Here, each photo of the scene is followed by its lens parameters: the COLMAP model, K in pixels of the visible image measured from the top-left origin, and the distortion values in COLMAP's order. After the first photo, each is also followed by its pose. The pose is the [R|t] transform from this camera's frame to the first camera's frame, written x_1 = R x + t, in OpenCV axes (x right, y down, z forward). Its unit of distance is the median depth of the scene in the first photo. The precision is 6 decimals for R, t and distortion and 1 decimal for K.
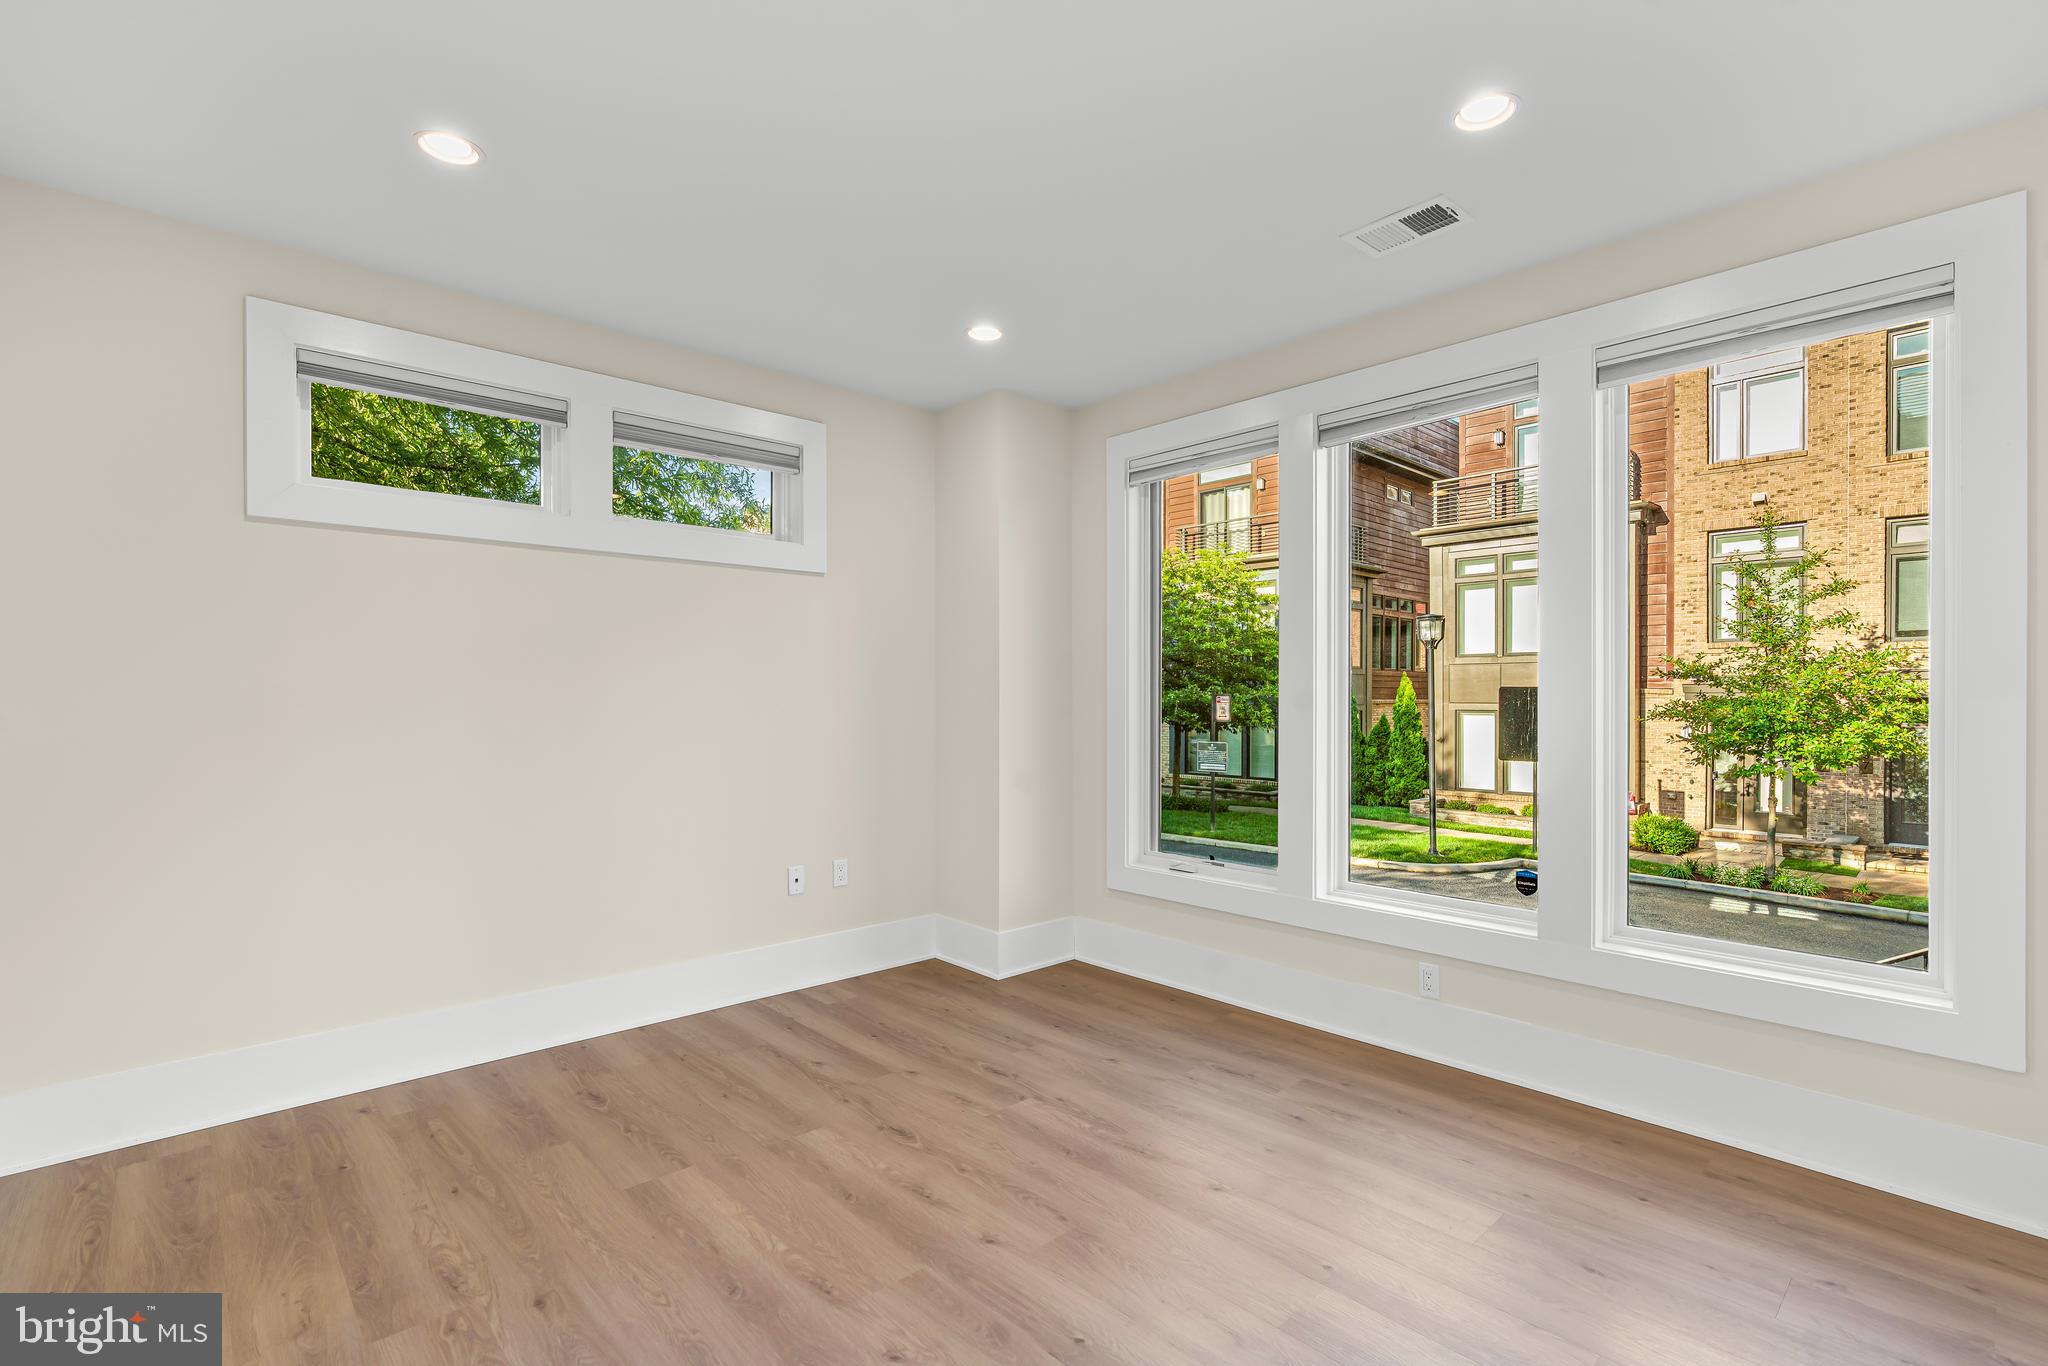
lens RADIAL K [[935.7, 0, 1079.0], [0, 935.7, 674.3], [0, 0, 1]] dist [-0.003183, 0.000787]
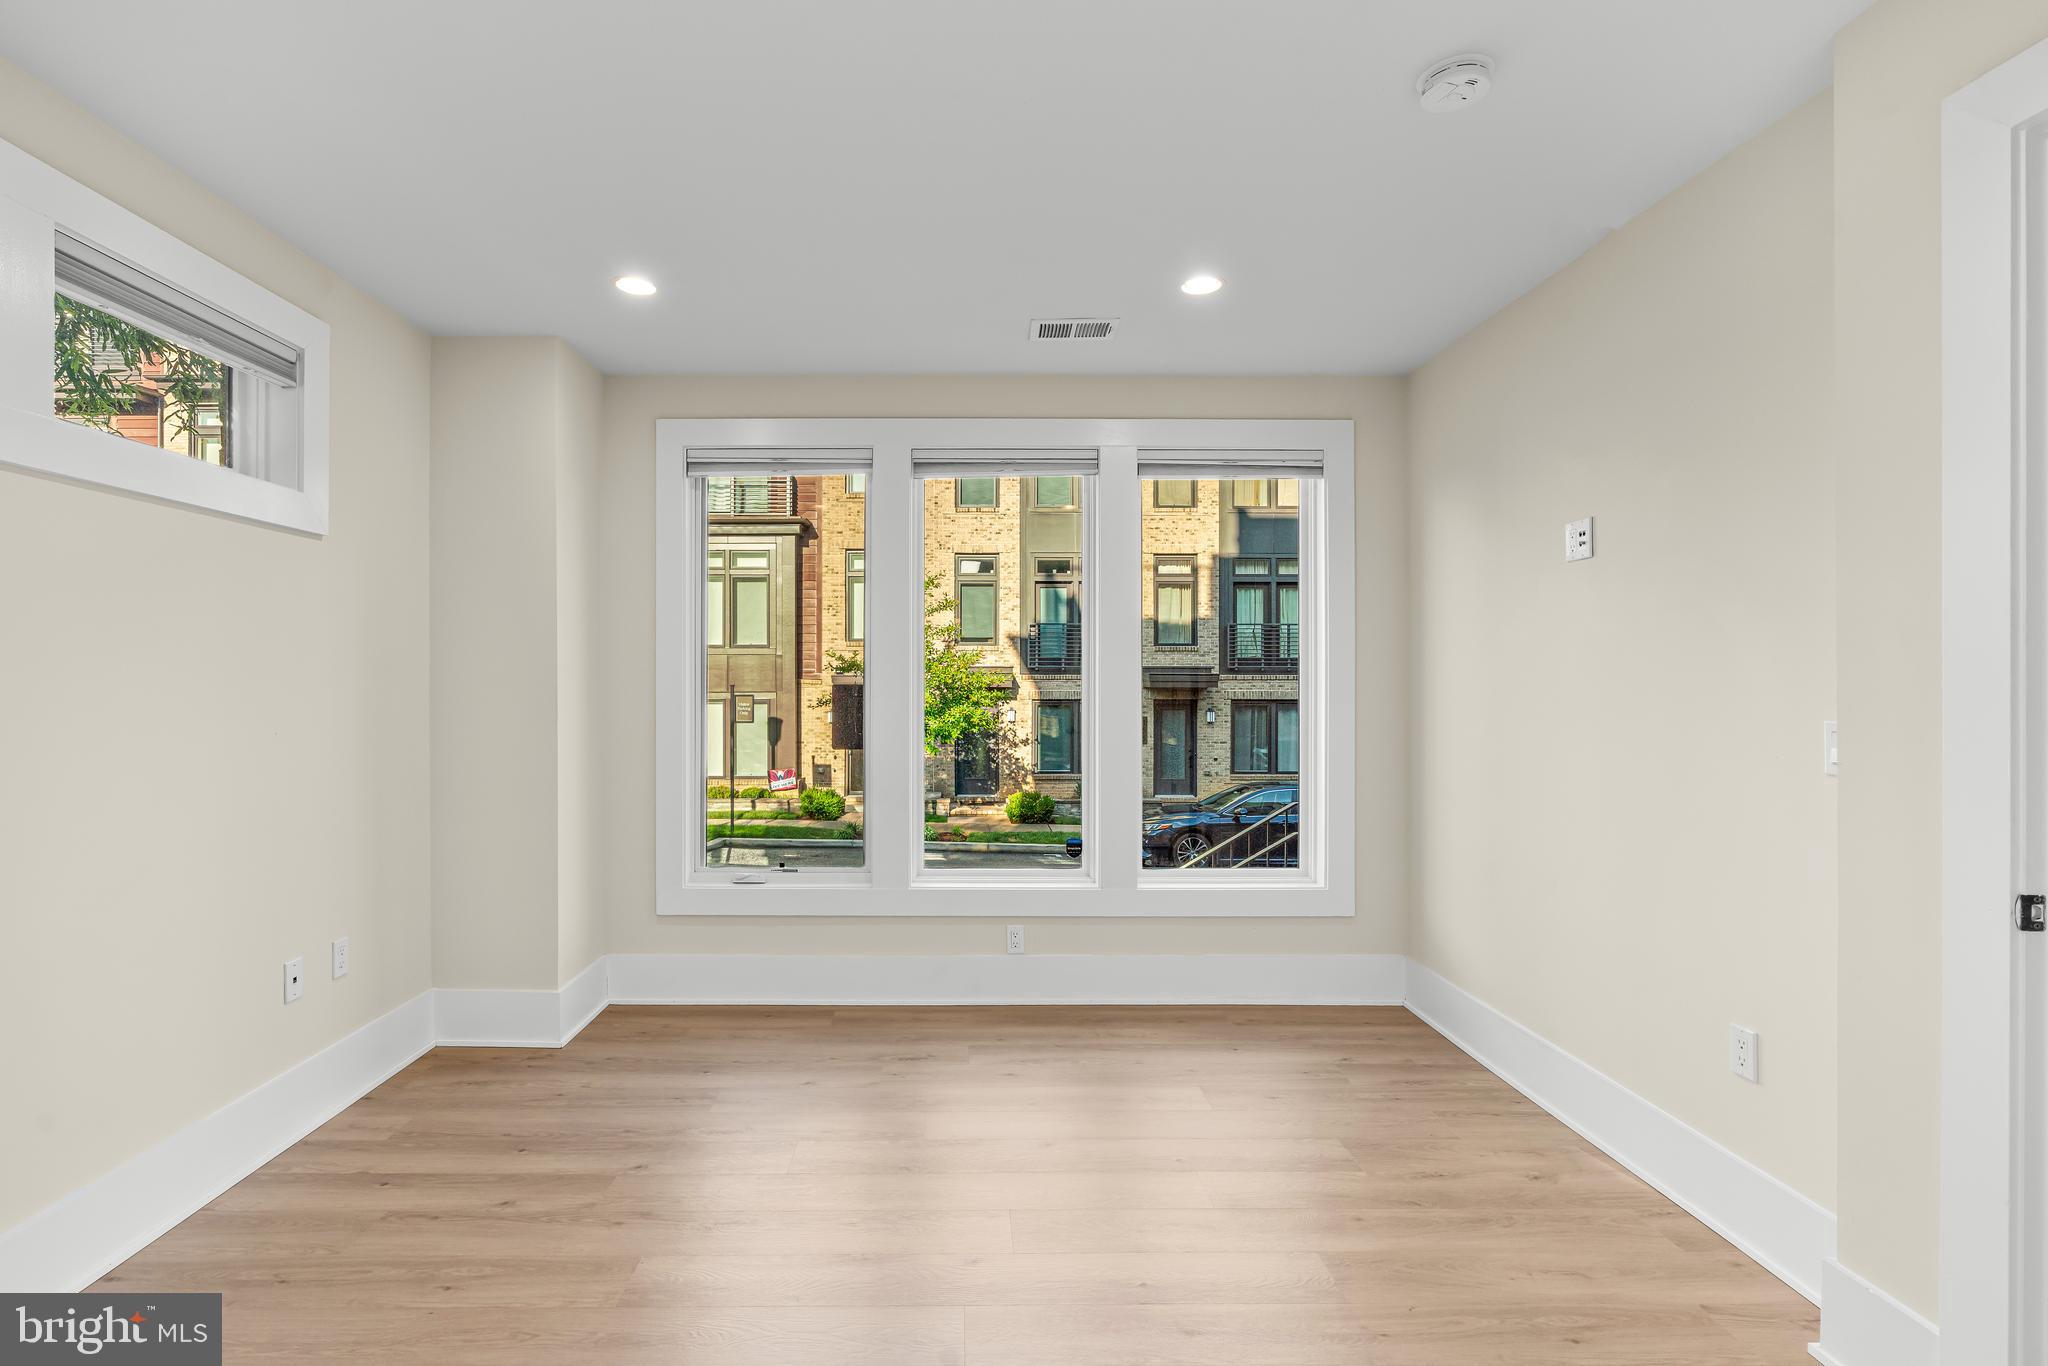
lens RADIAL K [[939.1, 0, 984.3], [0, 939.1, 652.9], [0, 0, 1]] dist [-0.003441, 0.000382]
pose [[0.692104, 0.025019, 0.721364, -0.436620], [-0.020043, 0.999680, -0.015441, -0.018540], [-0.721520, -0.003771, 0.692384, 0.153145]]
